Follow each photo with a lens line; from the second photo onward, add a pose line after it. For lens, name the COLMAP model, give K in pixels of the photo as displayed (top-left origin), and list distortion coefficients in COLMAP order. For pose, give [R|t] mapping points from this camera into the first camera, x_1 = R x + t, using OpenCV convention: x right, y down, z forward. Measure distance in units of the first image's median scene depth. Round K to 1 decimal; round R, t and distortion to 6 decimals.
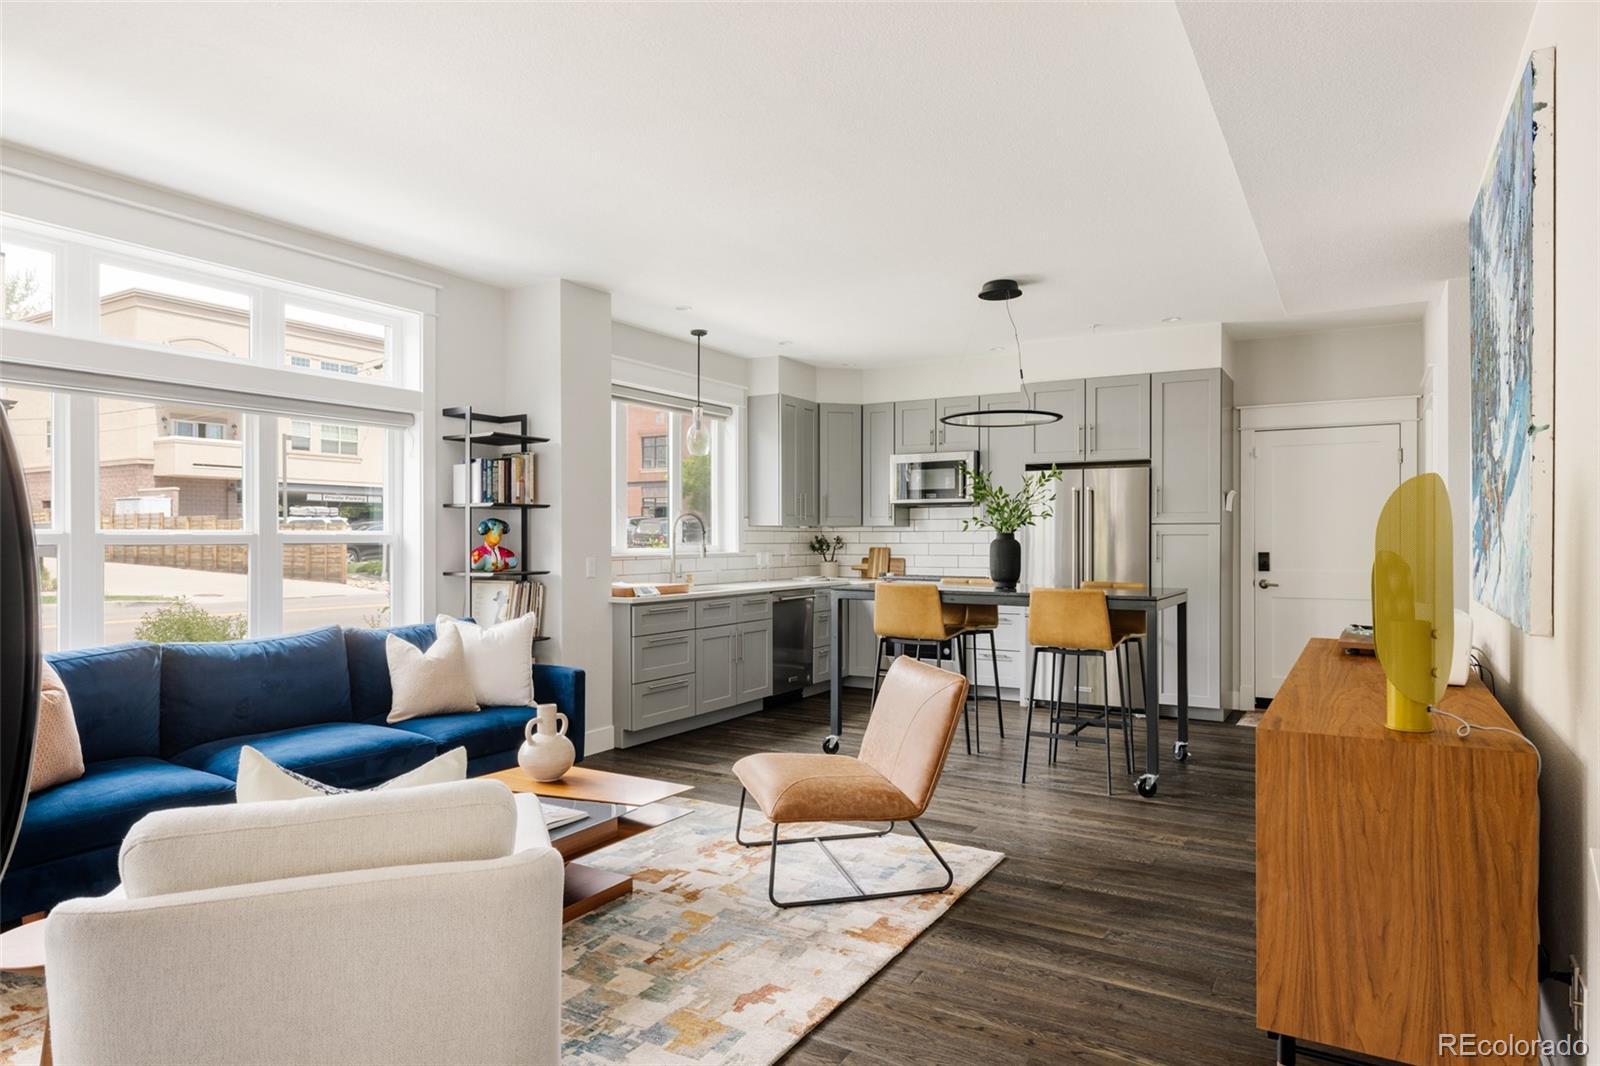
lens RADIAL K [[957.8, 0, 800.0], [0, 957.8, 533.0], [0, 0, 1]] dist [-0.000454, 0.000140]
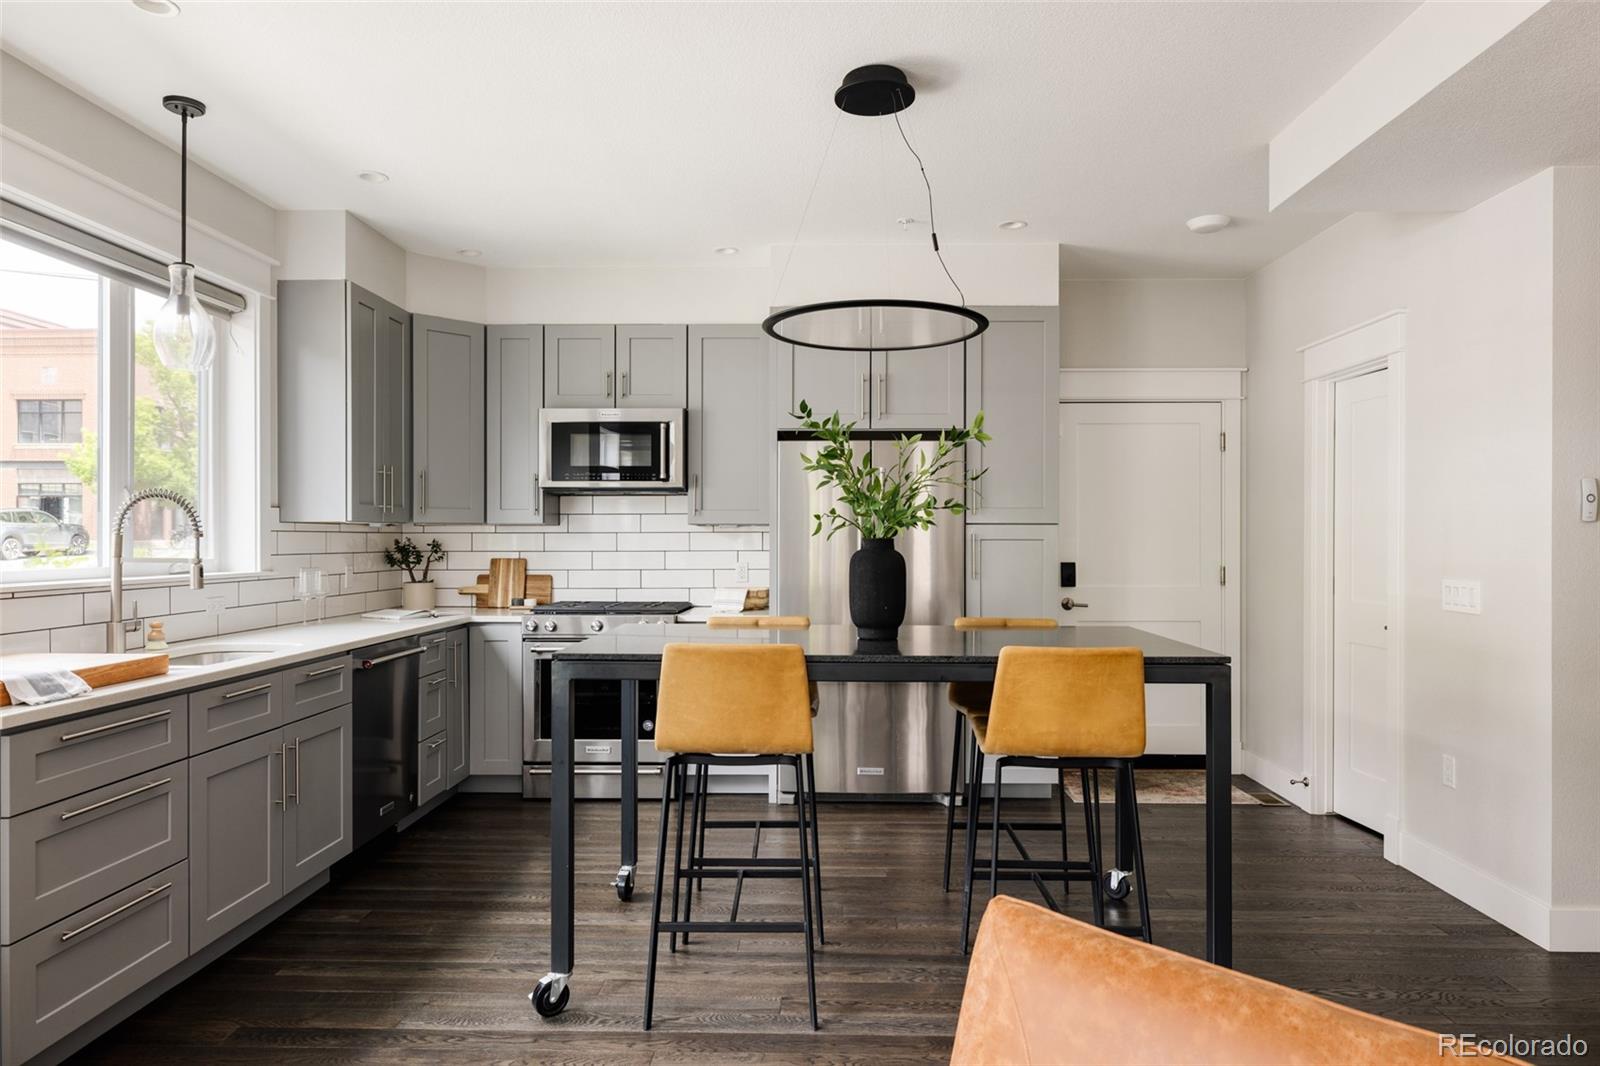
lens RADIAL K [[981.1, 0, 820.3], [0, 981.1, 534.1], [0, 0, 1]] dist [-0.001086, 0.000657]
pose [[0.866297, 0.002211, 0.499524, -0.066647], [-0.002976, 0.999995, 0.000734, -0.001910], [-0.499520, -0.002122, 0.866300, 0.379145]]
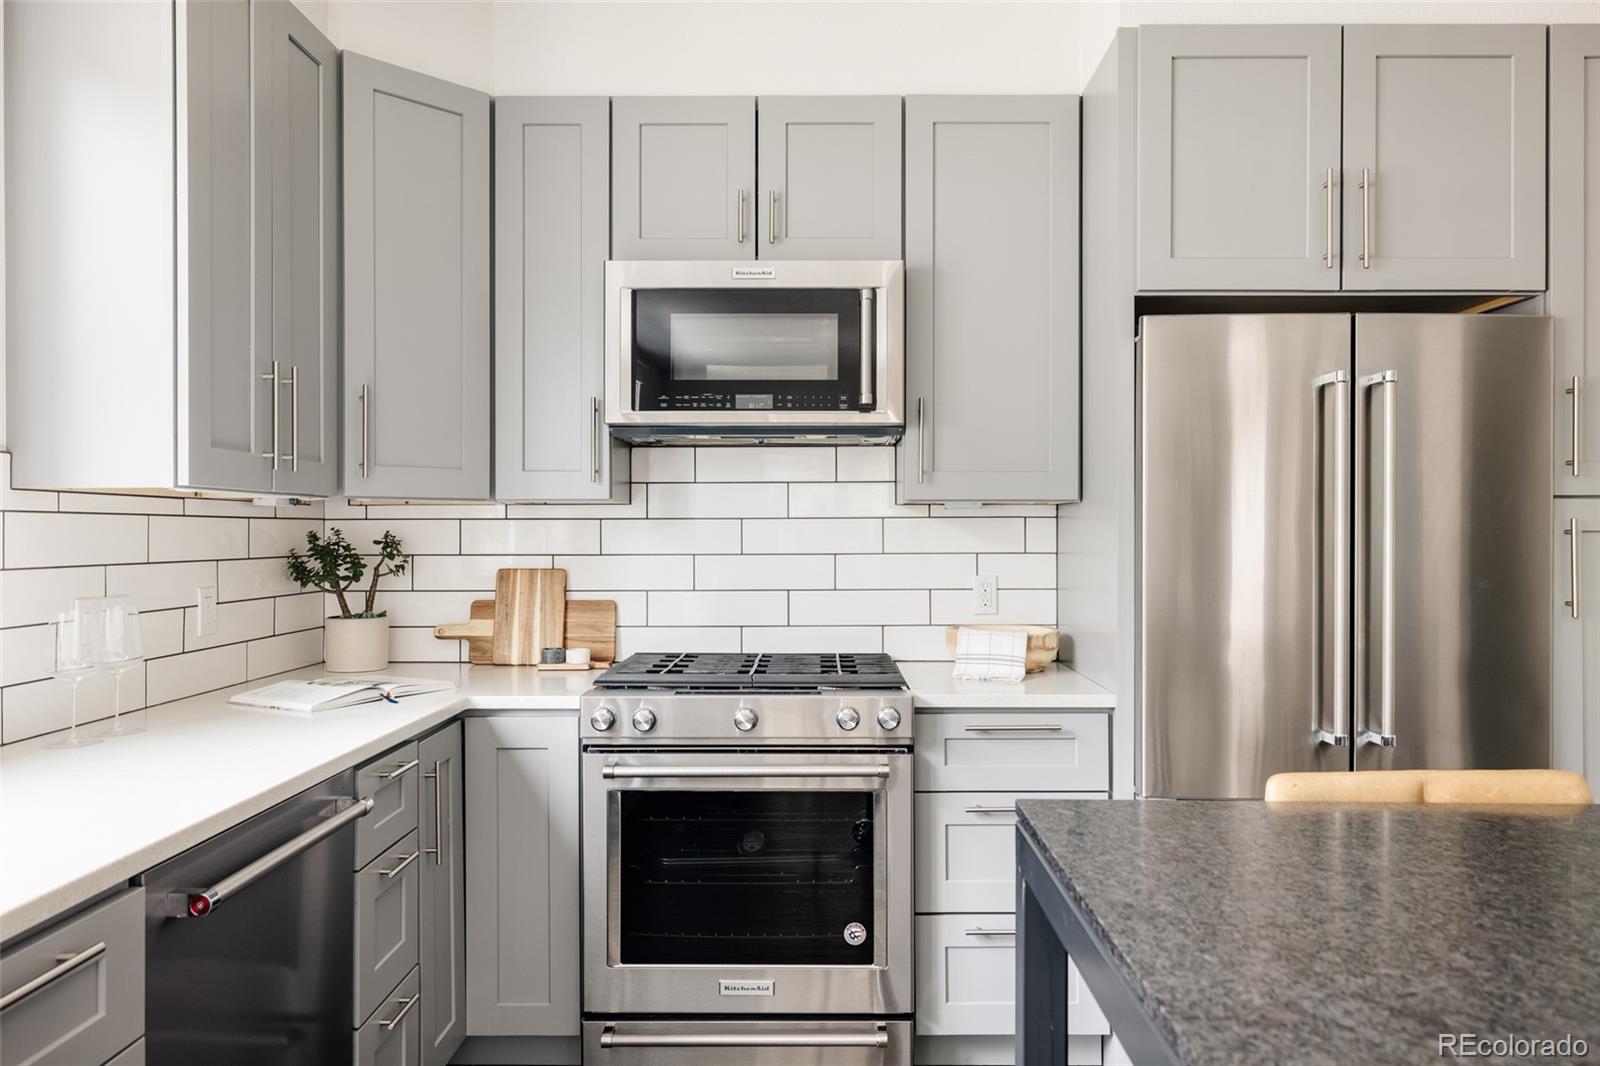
lens RADIAL K [[1076.4, 0, 818.1], [0, 1076.4, 527.5], [0, 0, 1]] dist [-0.005560, 0.001377]
pose [[0.859579, 0.000473, 0.511002, -0.021006], [-0.001565, 0.999997, 0.001707, 0.000736], [-0.511000, -0.002267, 0.859578, 0.705937]]
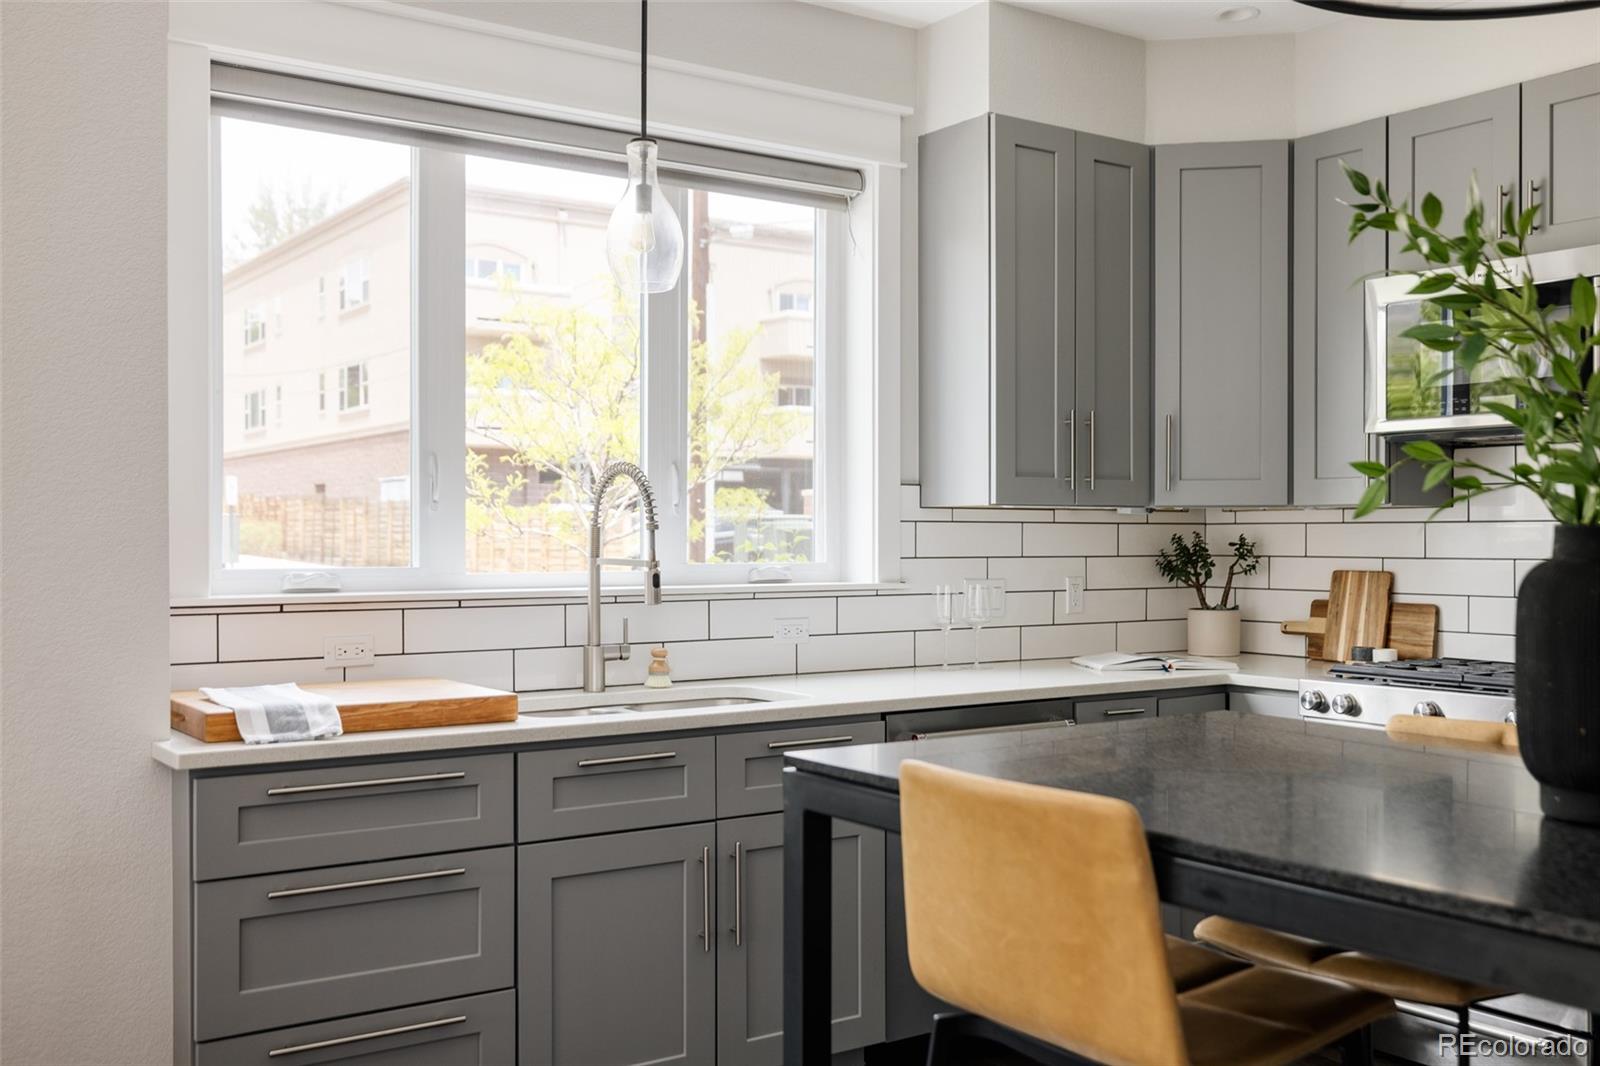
lens RADIAL K [[1557.8, 0, 800.0], [0, 1557.8, 533.0], [0, 0, 1]] dist [0.006140, 0.012143]
pose [[0.912197, -0.001060, -0.409750, 0.140373], [0.002402, 0.999993, 0.002760, 0.000239], [0.409744, -0.003501, 0.912194, 0.470738]]
